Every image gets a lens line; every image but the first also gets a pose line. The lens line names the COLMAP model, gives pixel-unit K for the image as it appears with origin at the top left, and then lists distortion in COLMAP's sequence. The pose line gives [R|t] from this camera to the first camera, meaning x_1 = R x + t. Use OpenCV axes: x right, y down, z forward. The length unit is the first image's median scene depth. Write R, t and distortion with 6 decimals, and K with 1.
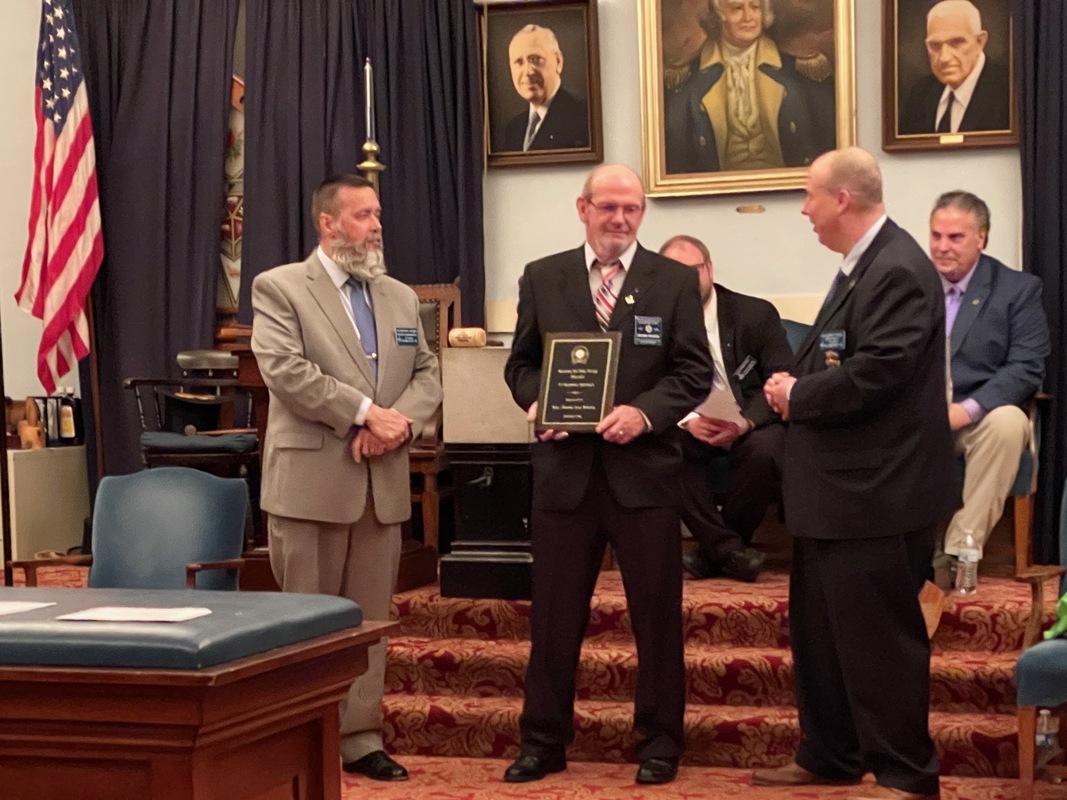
lens RADIAL K [[2137.7, 0, 559.0], [0, 2137.7, 532.4], [0, 0, 1]] dist [0.082808, 0.452832]
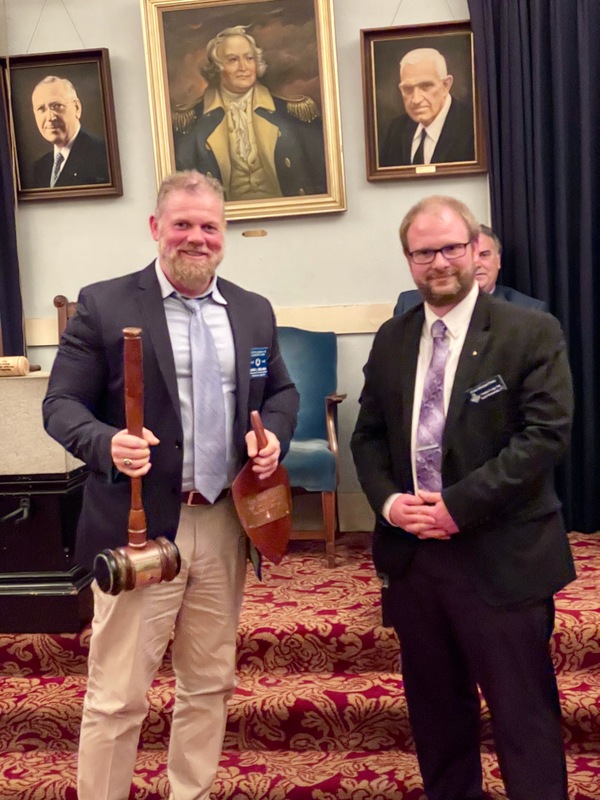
lens RADIAL K [[1214.9, 0, 301.5], [0, 1214.9, 362.8], [0, 0, 1]] dist [0.196721, -0.223665]
pose [[0.983986, -0.047585, 0.171779, -0.001963], [0.055689, 0.997536, -0.042670, -0.052314], [-0.169325, 0.051553, 0.984211, 0.357477]]
